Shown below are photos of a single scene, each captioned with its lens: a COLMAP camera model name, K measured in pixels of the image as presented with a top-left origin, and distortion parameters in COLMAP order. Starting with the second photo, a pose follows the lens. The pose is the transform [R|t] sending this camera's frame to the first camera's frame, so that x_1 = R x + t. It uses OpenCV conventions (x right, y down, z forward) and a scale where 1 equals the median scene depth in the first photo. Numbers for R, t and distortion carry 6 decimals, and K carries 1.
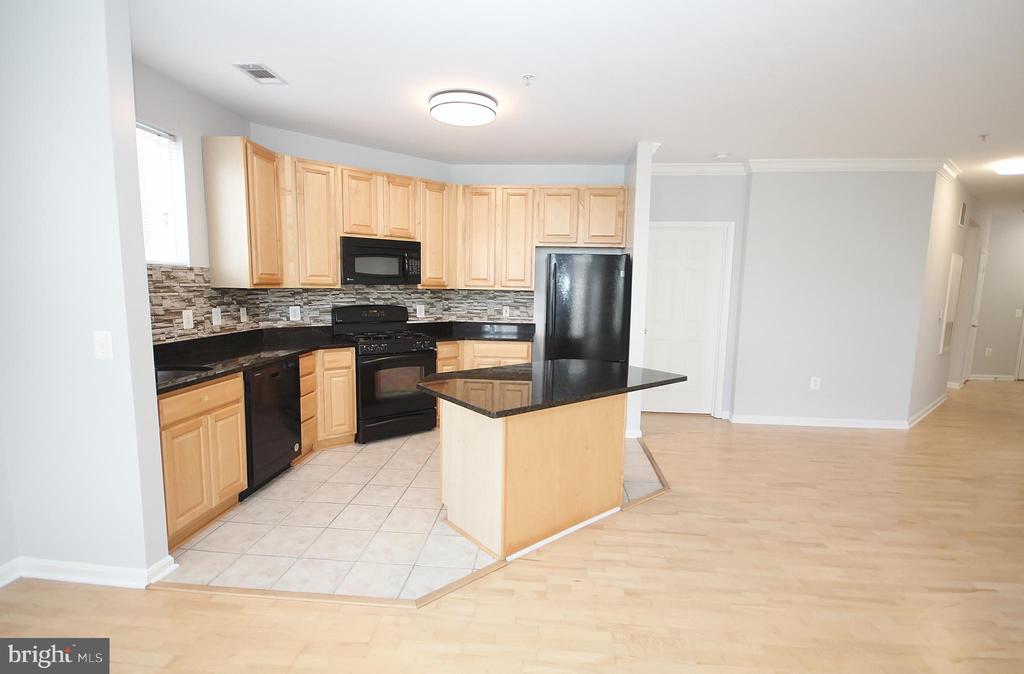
lens RADIAL K [[475.3, 0, 511.0], [0, 475.3, 343.7], [0, 0, 1]] dist [0.004183, -0.006119]
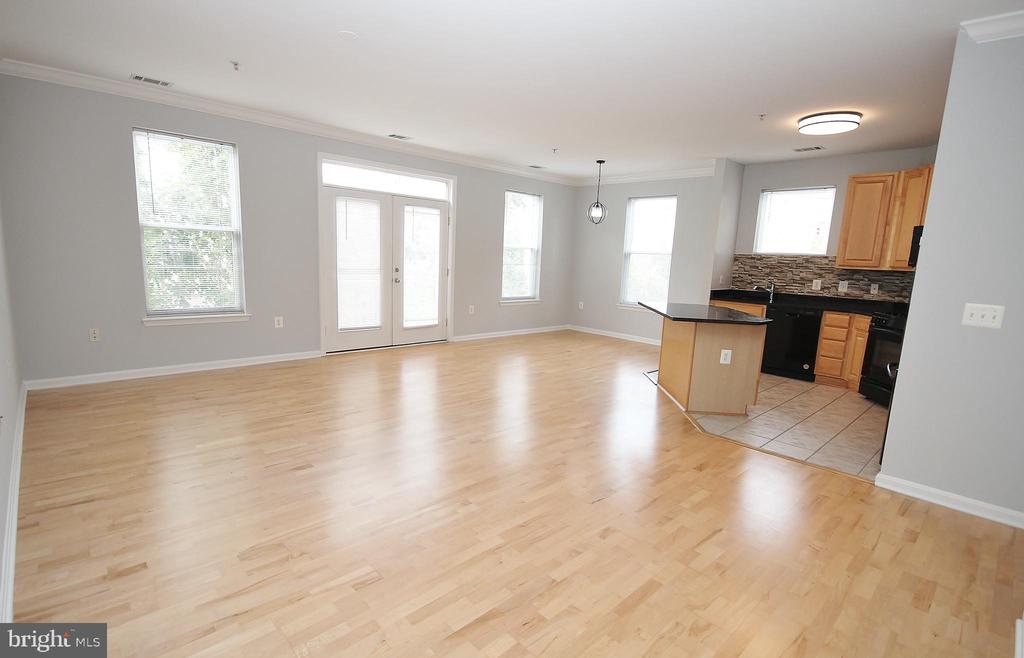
lens RADIAL K [[481.0, 0, 513.1], [0, 481.0, 331.1], [0, 0, 1]] dist [0.012457, 0.000171]
pose [[-0.668061, 0.064731, -0.741285, 1.225594], [-0.152138, 0.963282, 0.221226, -0.092744], [0.728387, 0.260571, -0.633684, 1.124181]]
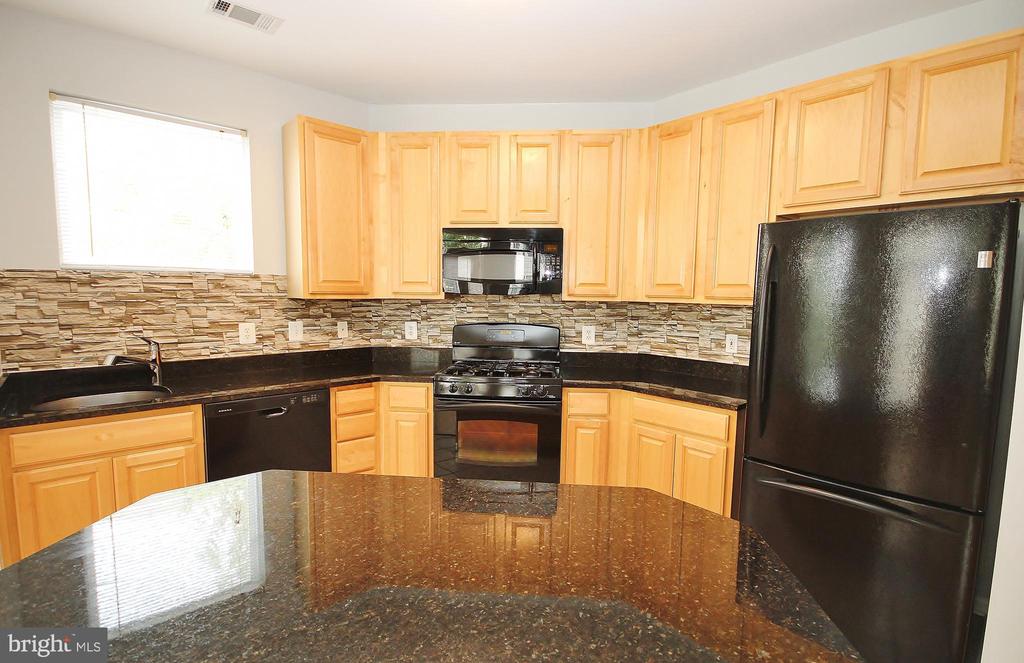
lens RADIAL K [[485.0, 0, 514.3], [0, 485.0, 337.9], [0, 0, 1]] dist [0.003572, 0.000464]
pose [[0.724164, 0.056986, -0.687269, 0.251276], [-0.085032, 0.996354, -0.006983, -0.064107], [0.684366, 0.063496, 0.726369, 0.557710]]
